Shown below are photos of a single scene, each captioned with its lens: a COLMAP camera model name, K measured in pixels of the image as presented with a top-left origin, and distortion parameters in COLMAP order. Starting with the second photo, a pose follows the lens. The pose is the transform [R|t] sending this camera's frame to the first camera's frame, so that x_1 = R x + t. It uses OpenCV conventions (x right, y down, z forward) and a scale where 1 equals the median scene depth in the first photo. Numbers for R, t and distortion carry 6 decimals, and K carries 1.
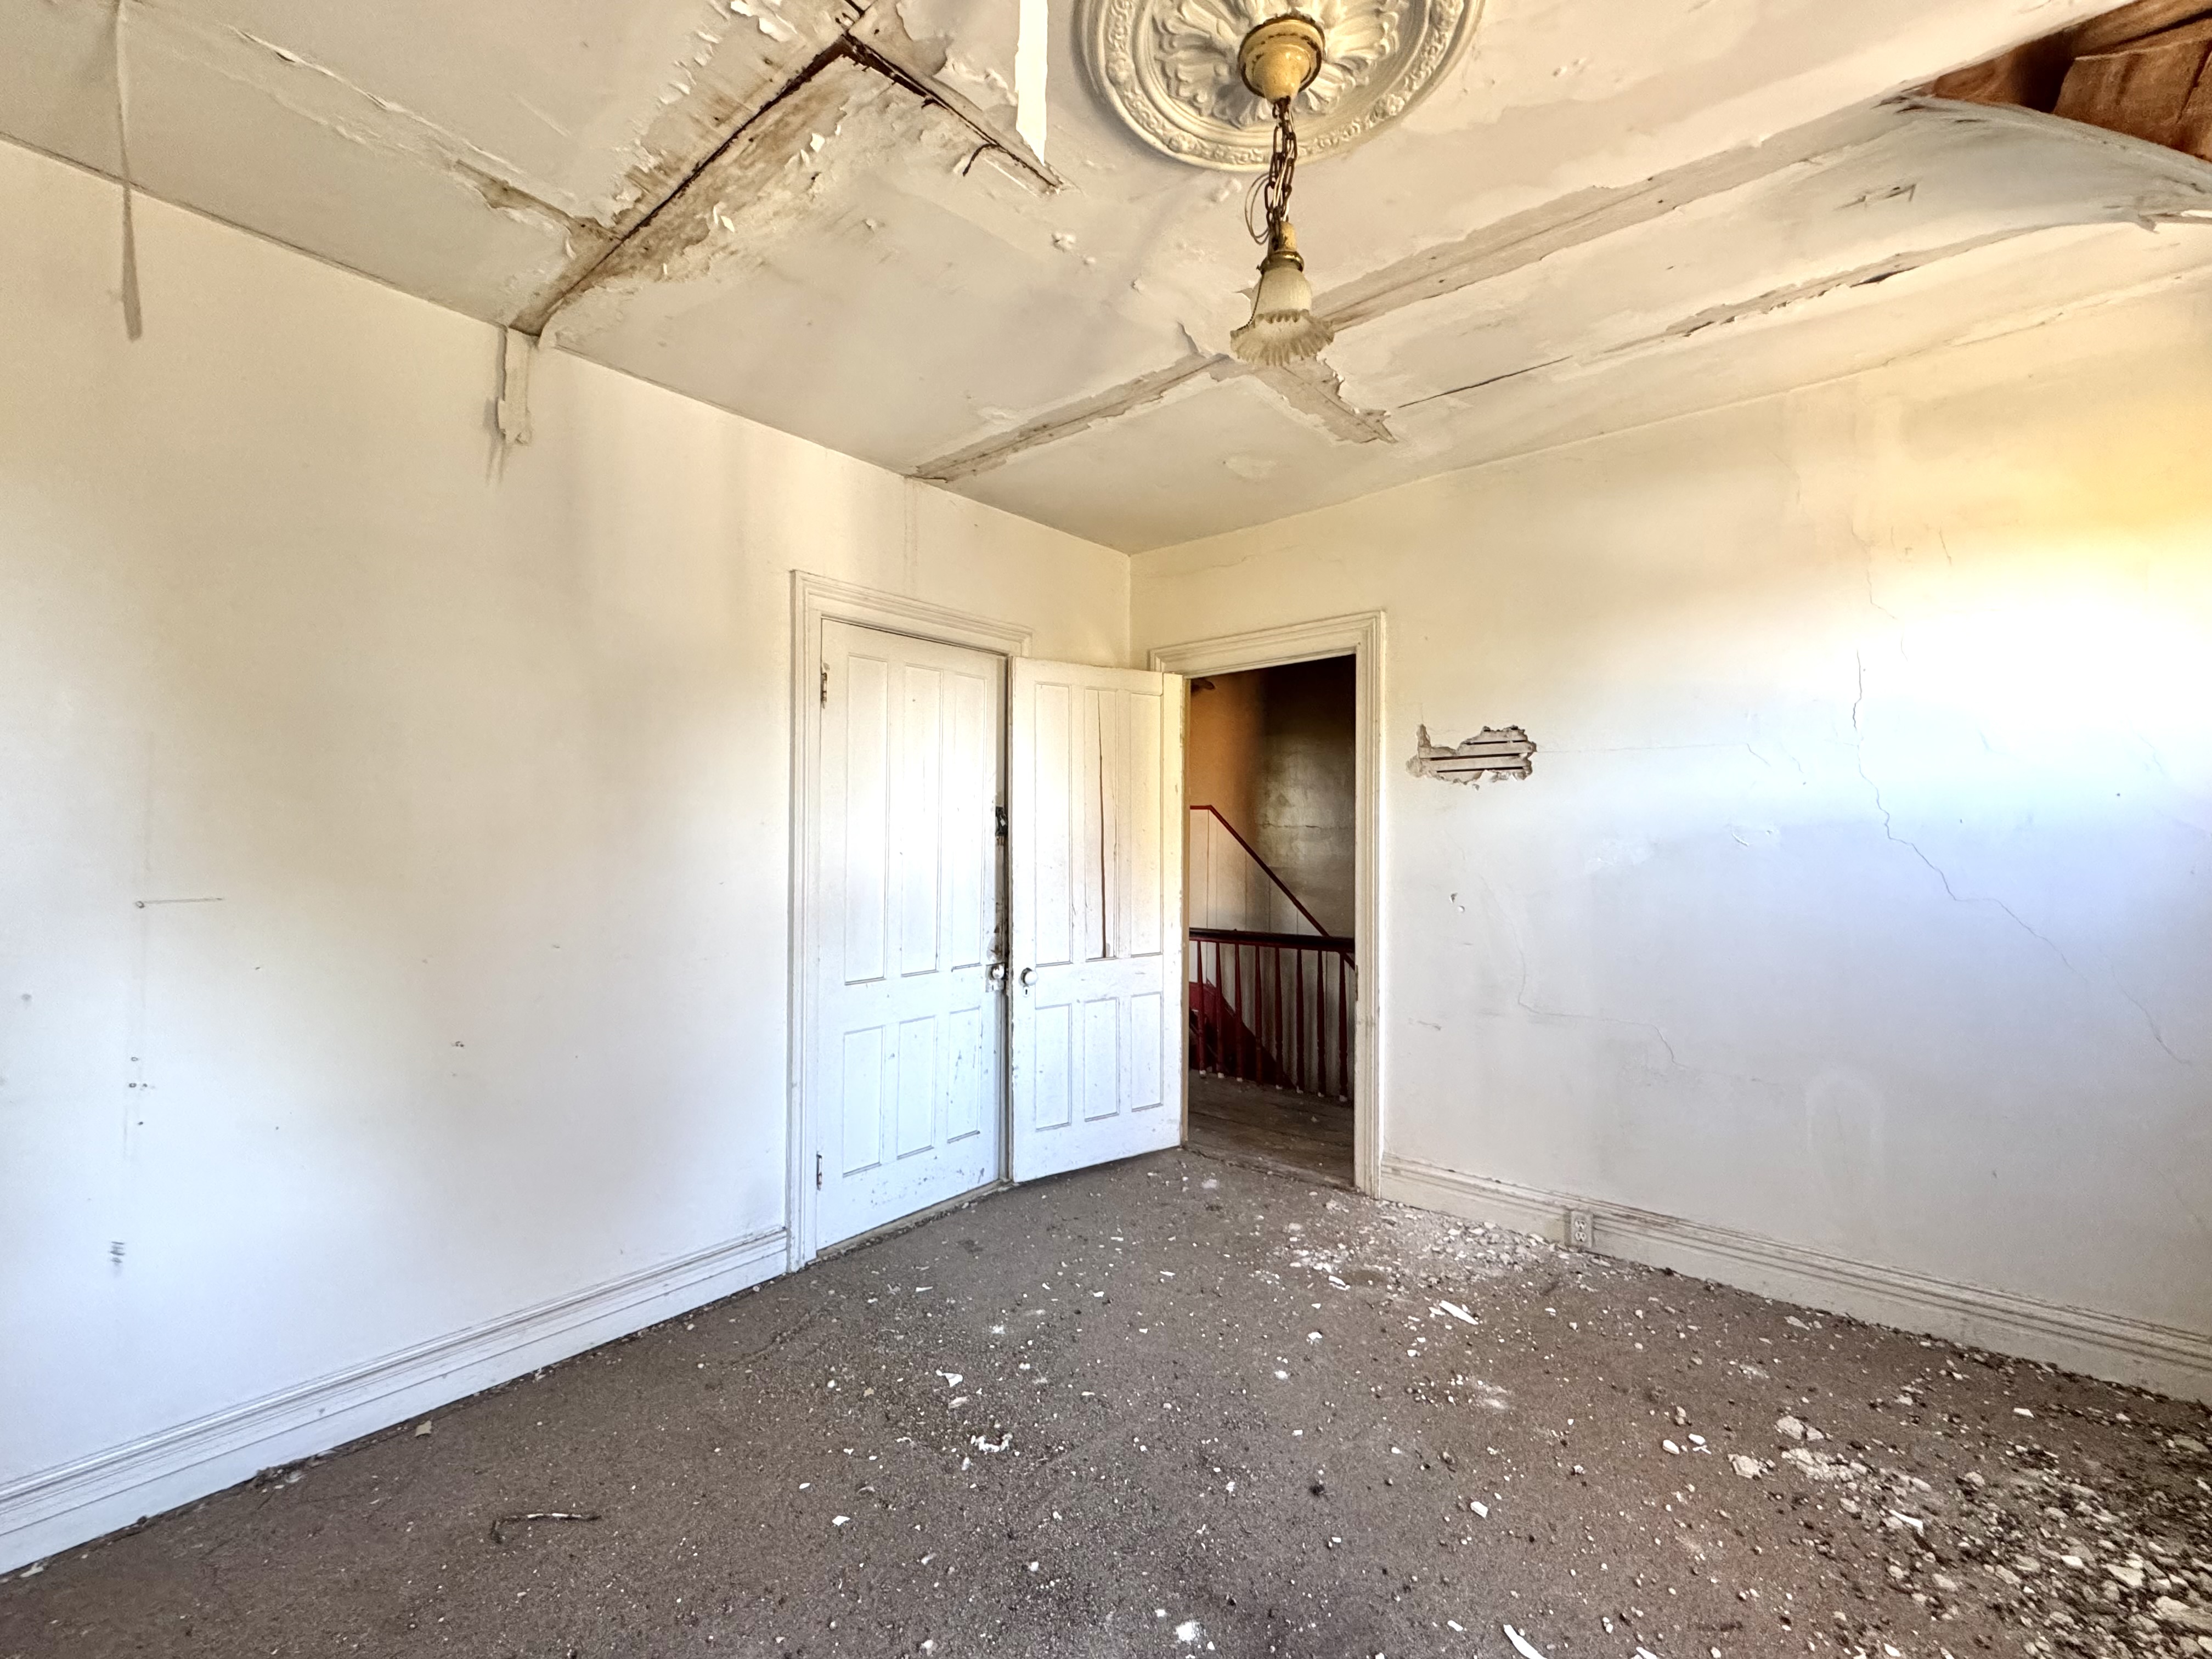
lens RADIAL K [[943.3, 0, 1094.4], [0, 943.3, 829.8], [0, 0, 1]] dist [-0.005119, 0.001390]
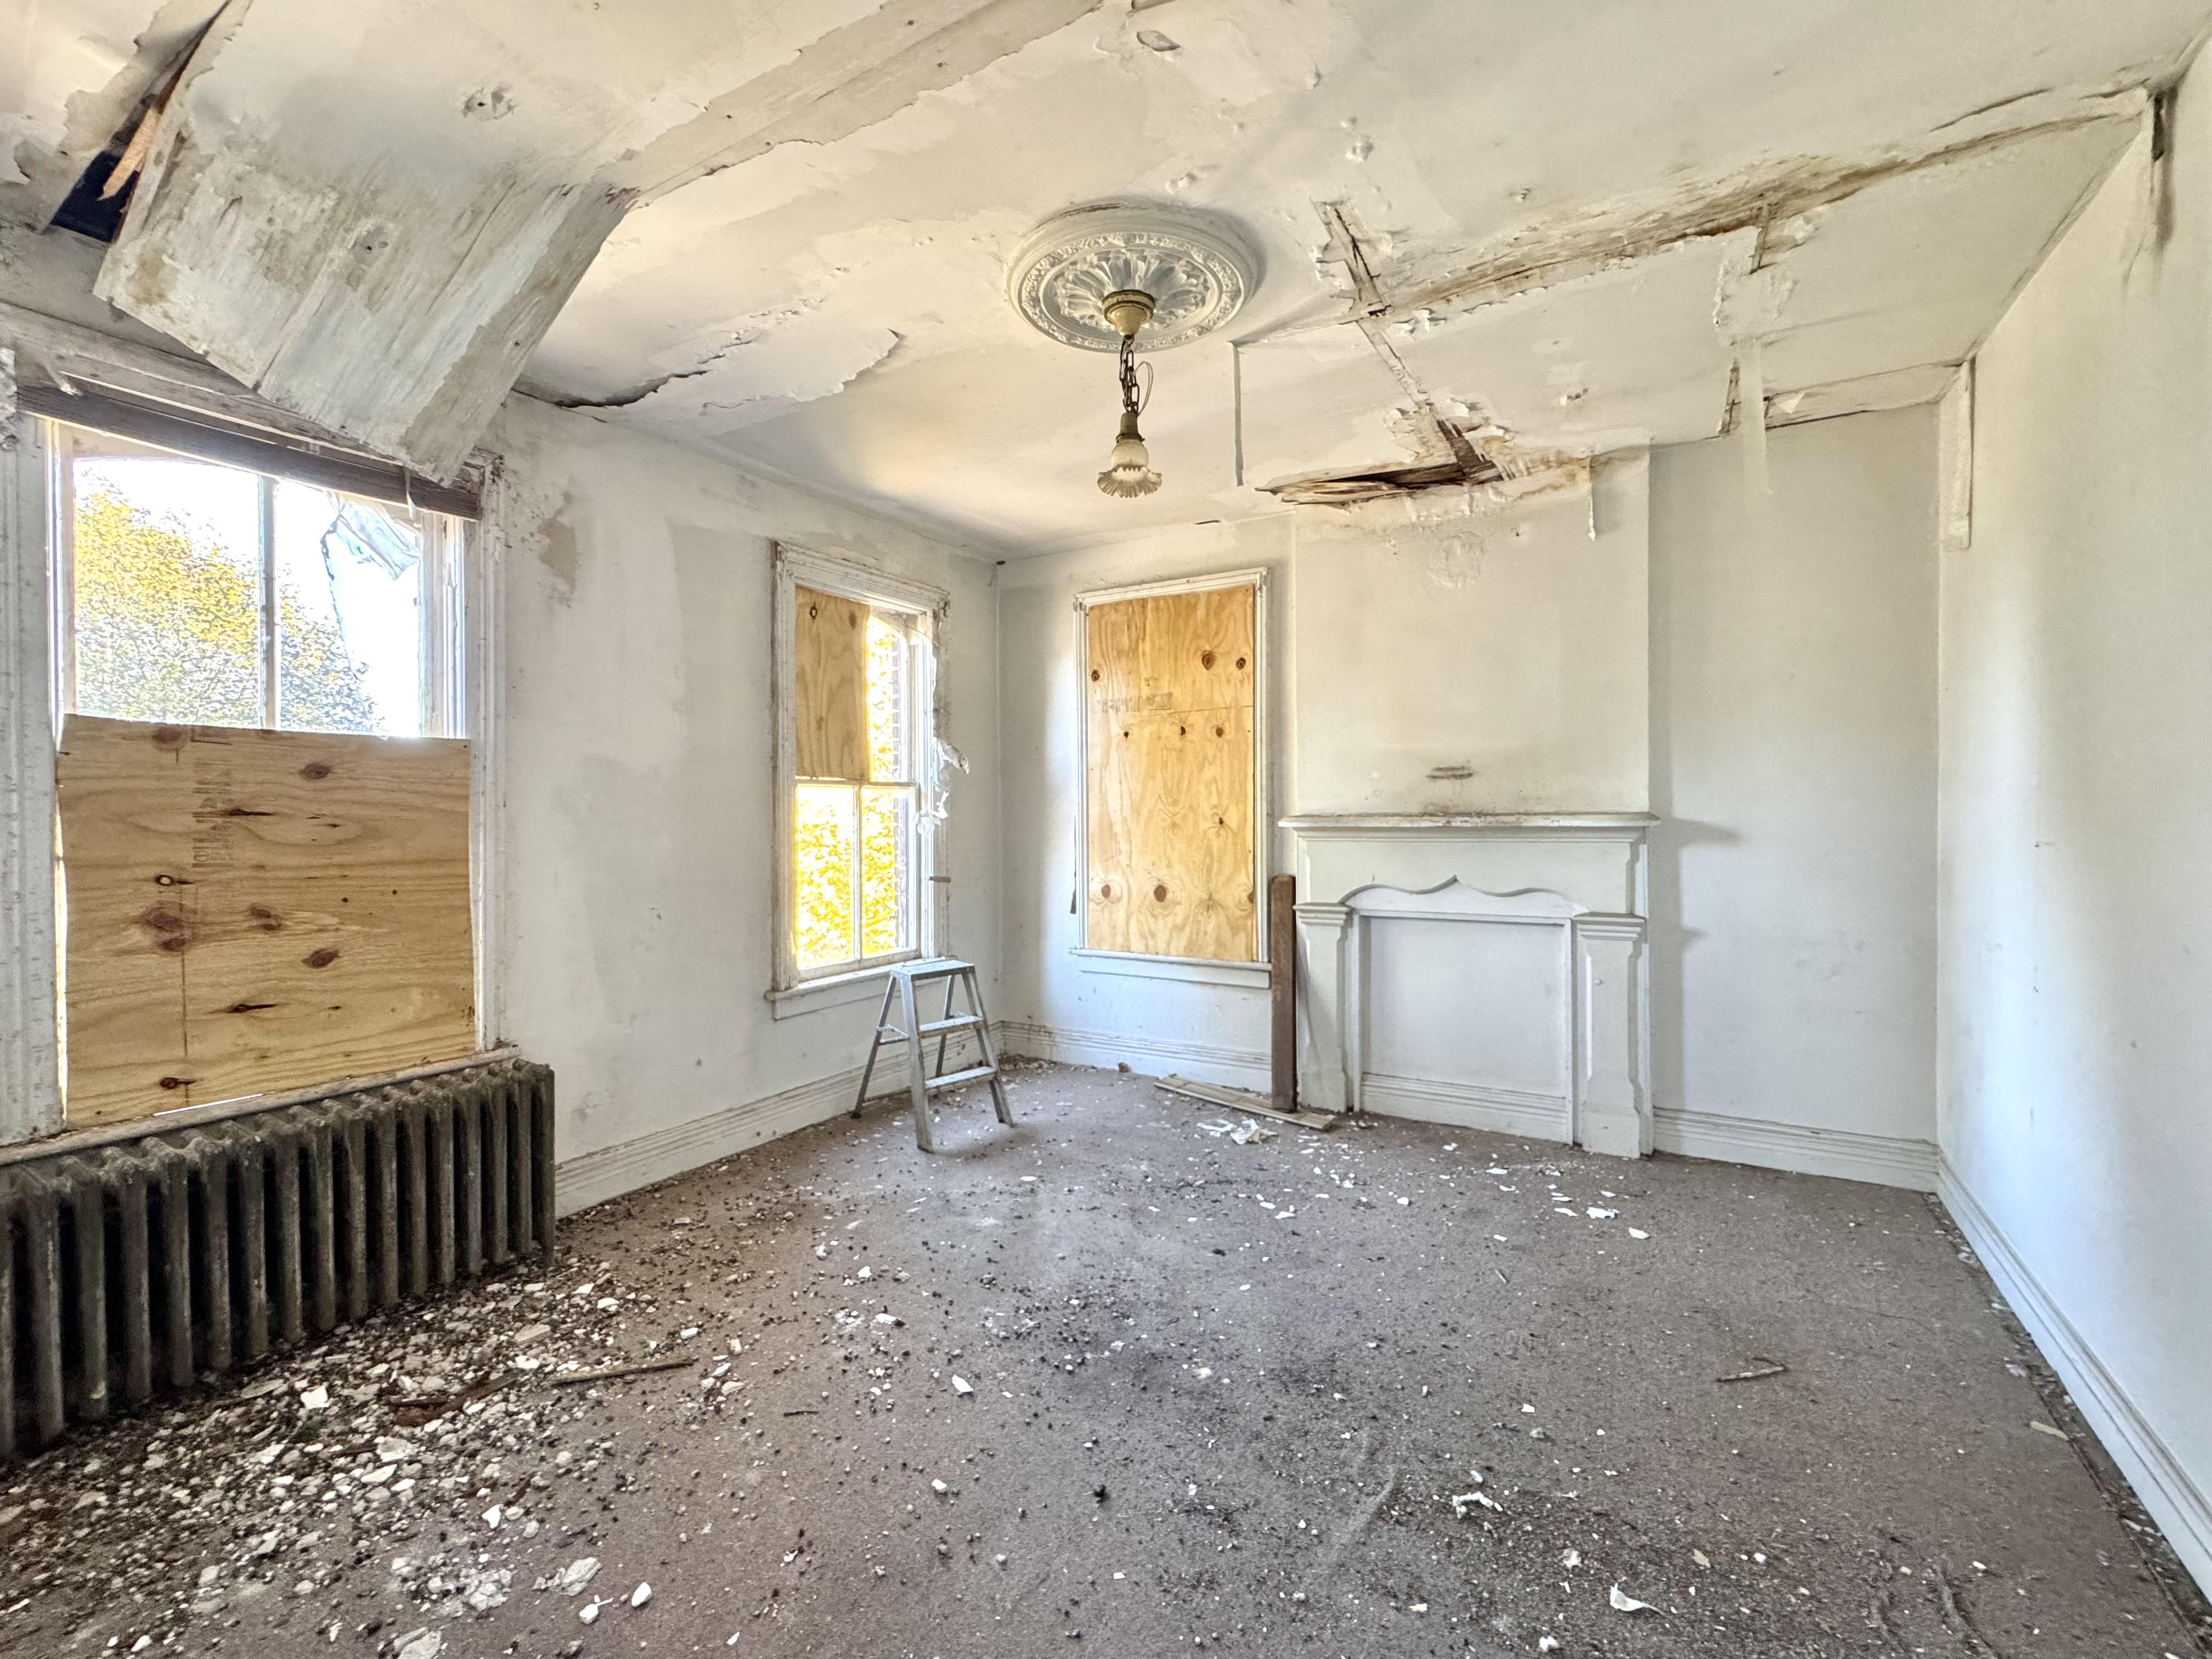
lens RADIAL K [[943.3, 0, 1115.2], [0, 943.3, 825.0], [0, 0, 1]] dist [-0.005119, 0.001390]
pose [[-0.982556, 0.011121, -0.185634, 0.383038], [0.006932, 0.999707, 0.023199, 0.015442], [0.185837, 0.021507, -0.982345, 1.872154]]
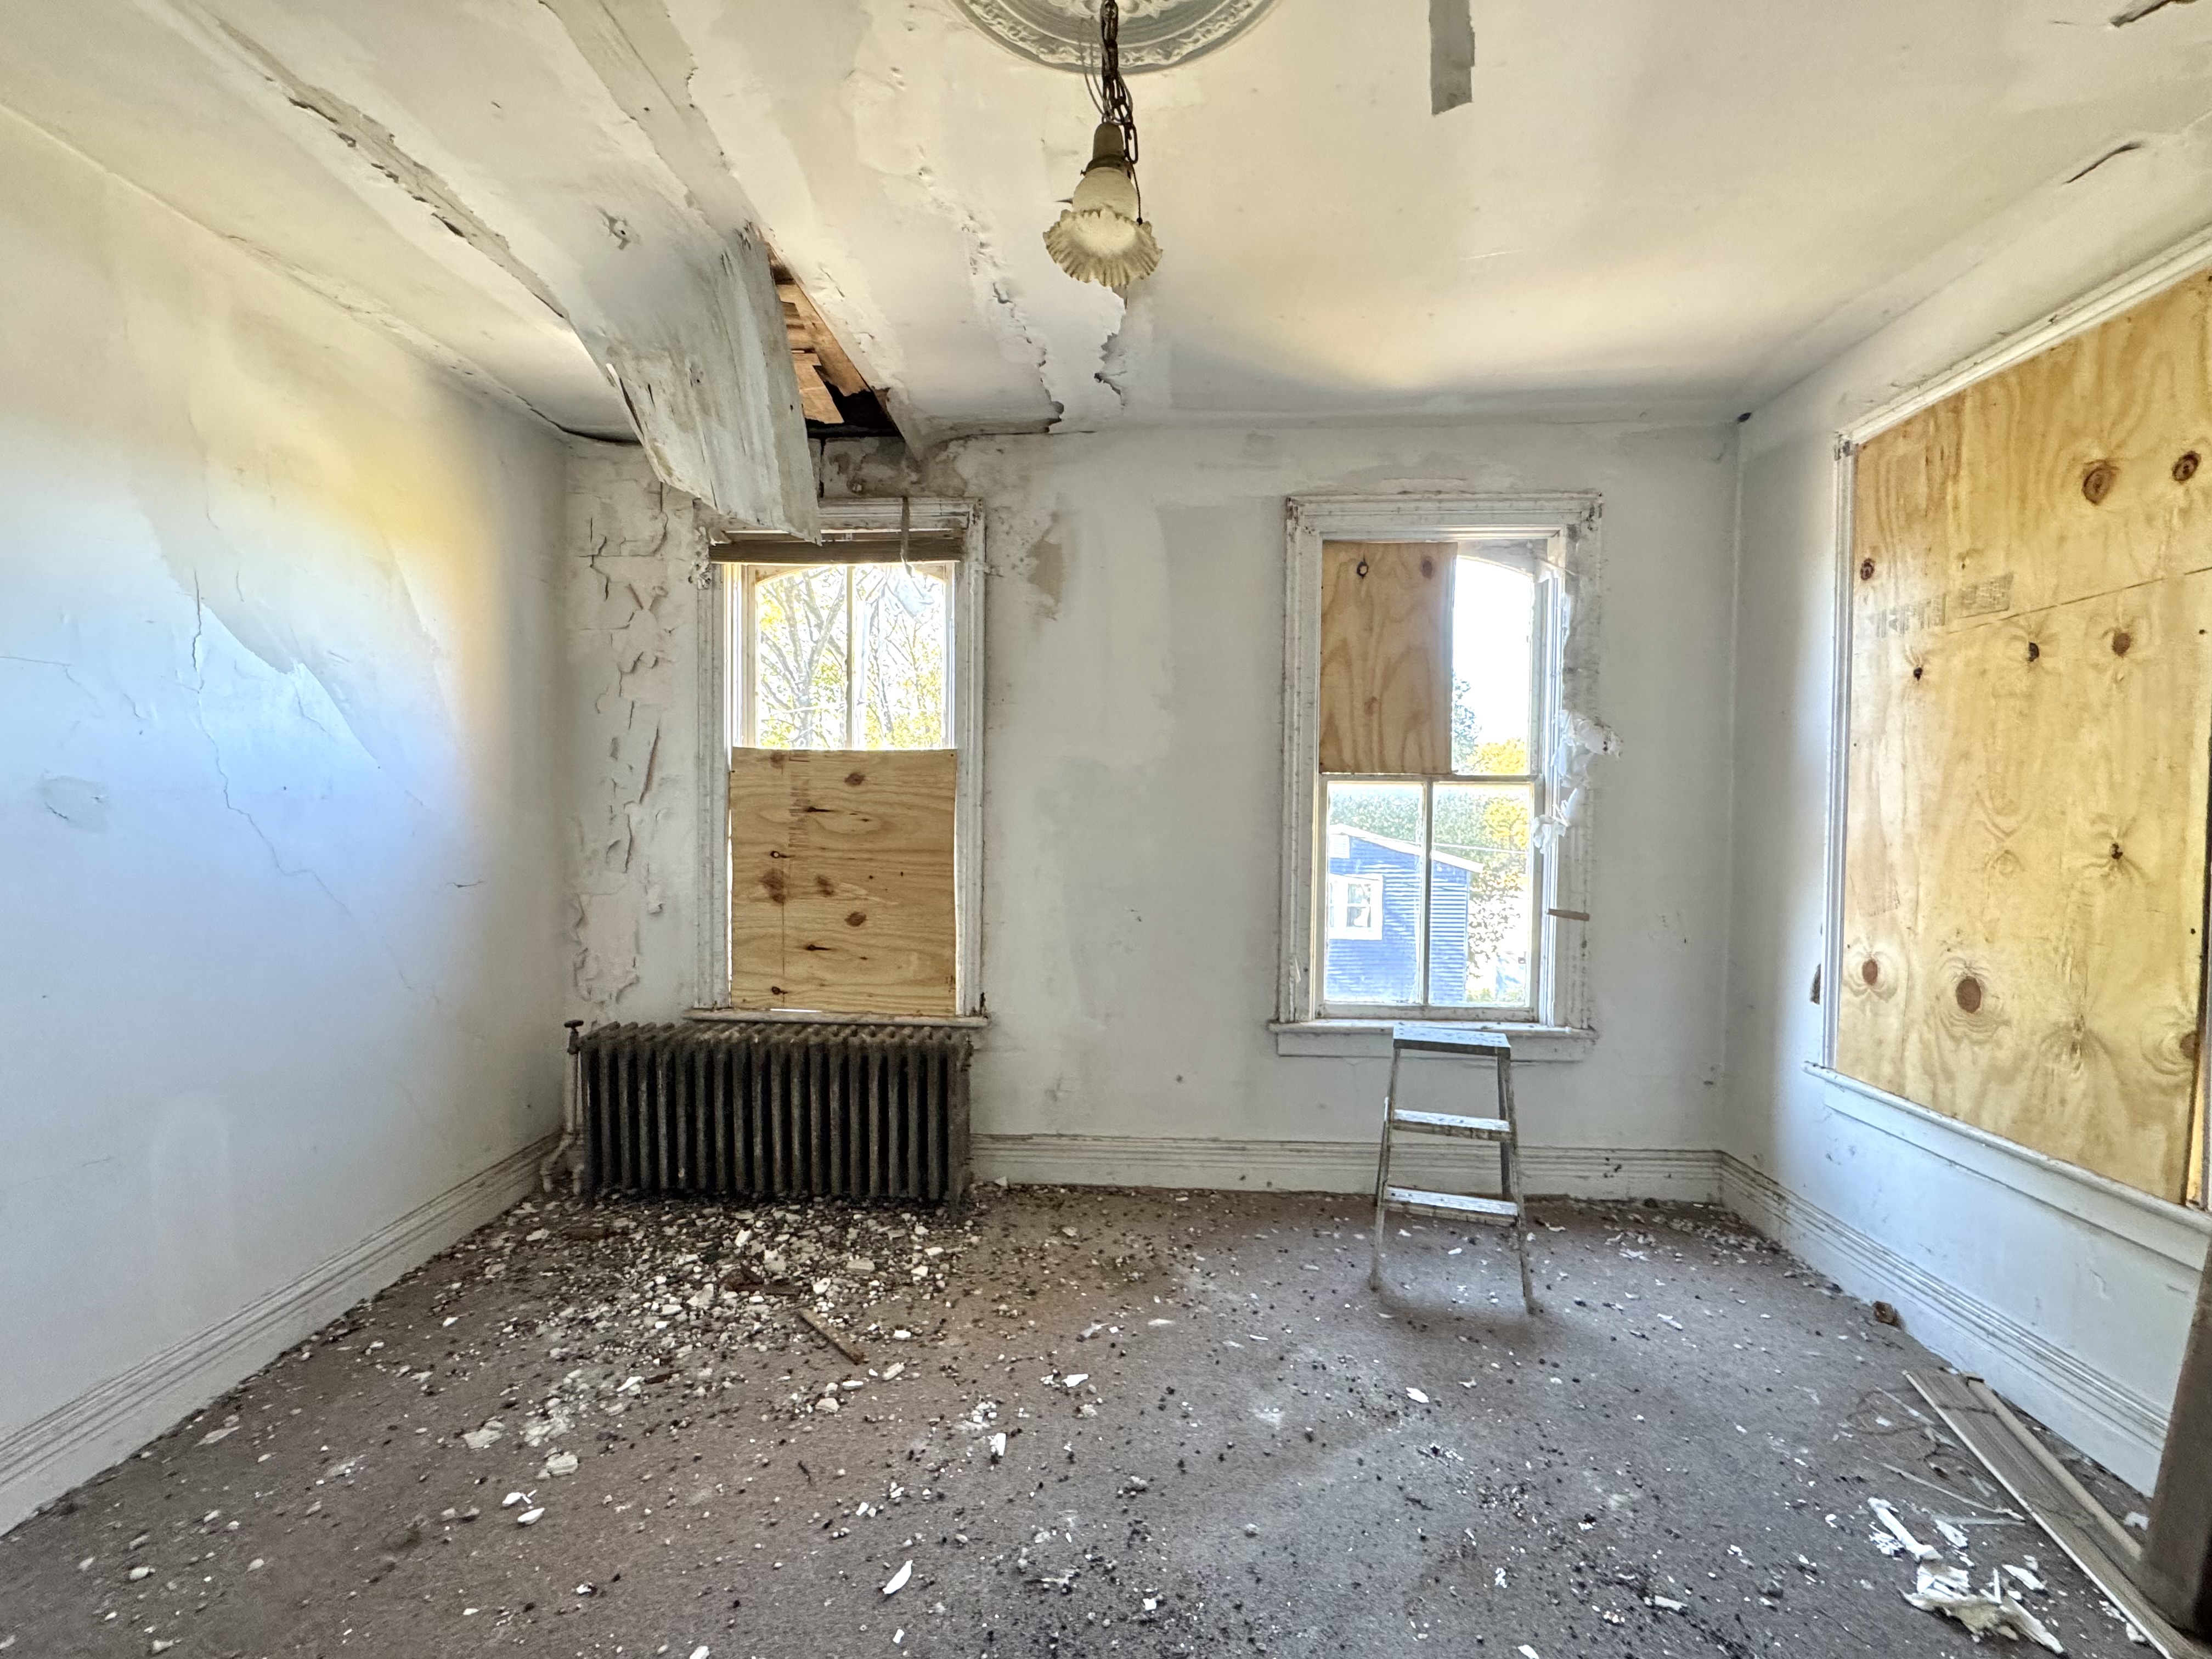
lens RADIAL K [[943.3, 0, 1105.4], [0, 943.3, 828.2], [0, 0, 1]] dist [-0.005119, 0.001390]
pose [[-0.612813, -0.019988, 0.789975, -0.381560], [0.001207, 0.999655, 0.026230, 0.009494], [-0.790227, 0.017027, -0.612578, 1.138125]]
